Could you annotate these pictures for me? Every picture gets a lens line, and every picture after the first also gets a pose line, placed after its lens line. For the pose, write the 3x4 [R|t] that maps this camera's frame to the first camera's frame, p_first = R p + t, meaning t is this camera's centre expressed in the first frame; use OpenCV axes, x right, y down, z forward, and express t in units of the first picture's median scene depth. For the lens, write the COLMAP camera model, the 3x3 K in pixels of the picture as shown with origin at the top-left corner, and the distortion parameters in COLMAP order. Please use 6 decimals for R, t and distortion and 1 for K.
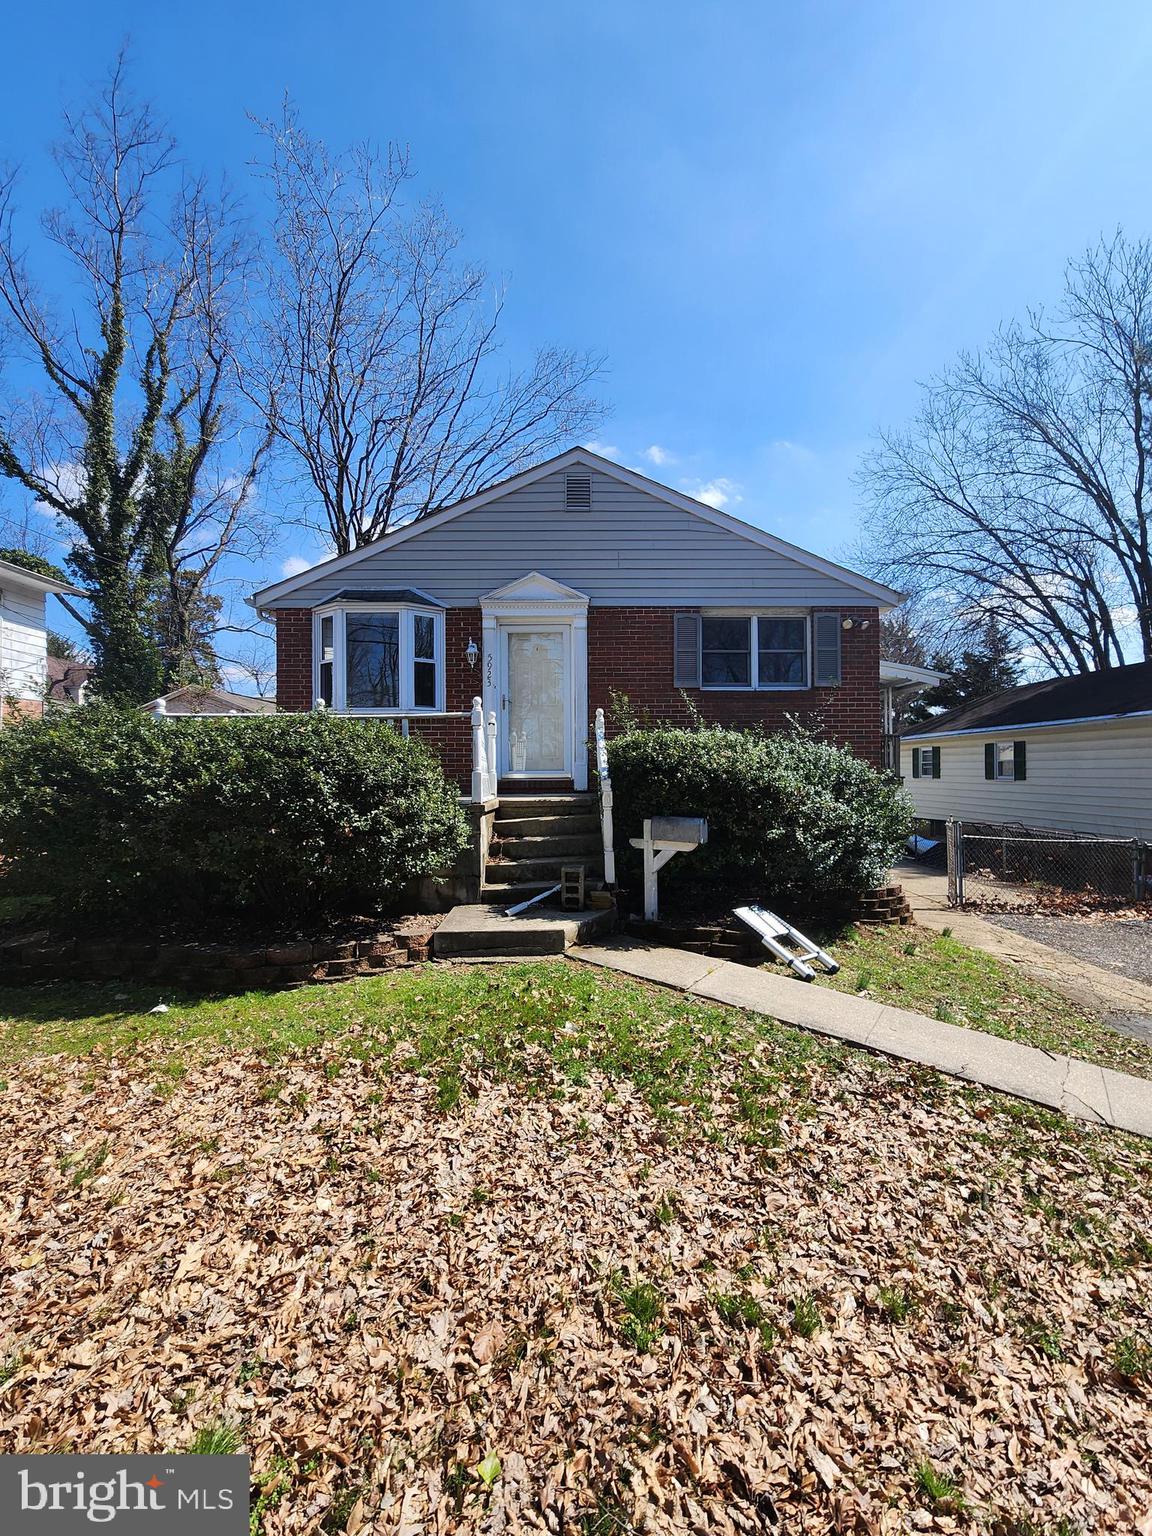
lens RADIAL K [[629.1, 0, 581.0], [0, 629.1, 770.2], [0, 0, 1]] dist [-0.000437, 0.000113]
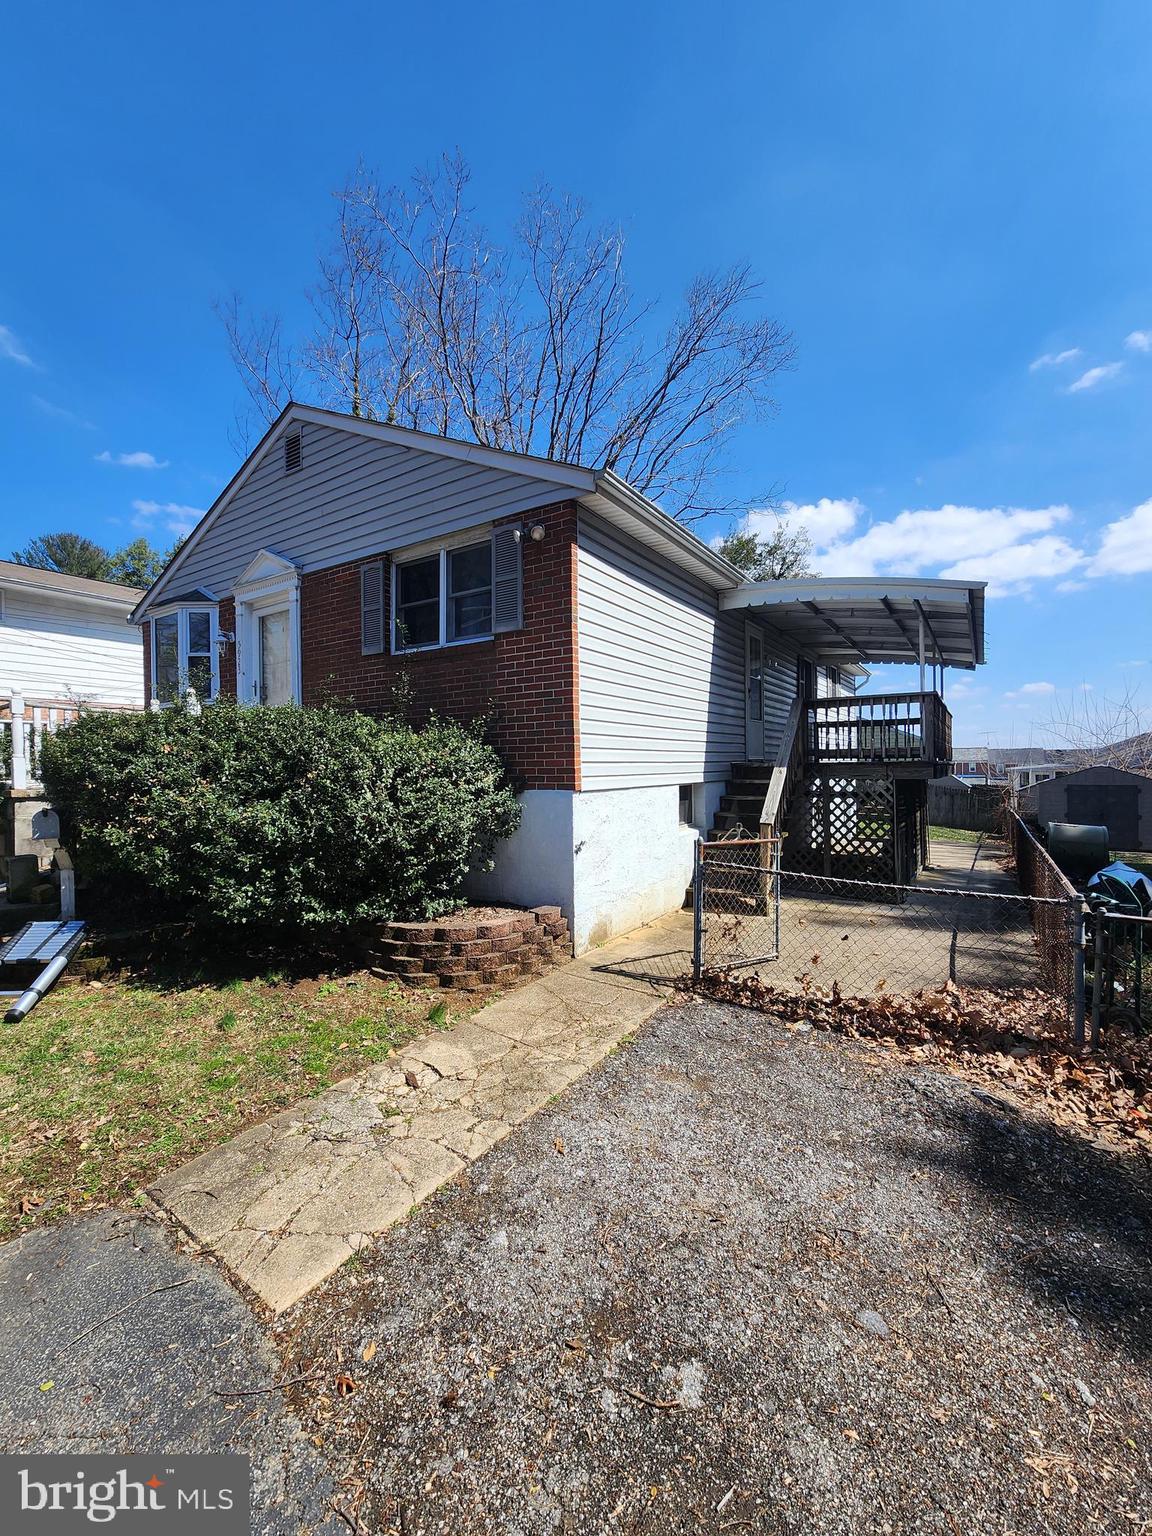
lens RADIAL K [[629.1, 0, 589.4], [0, 629.1, 769.0], [0, 0, 1]] dist [-0.000437, 0.000113]
pose [[0.834837, -0.003705, -0.550485, 0.862672], [0.012026, 0.999861, 0.011509, 0.012400], [0.550366, -0.016228, 0.834766, 0.471444]]
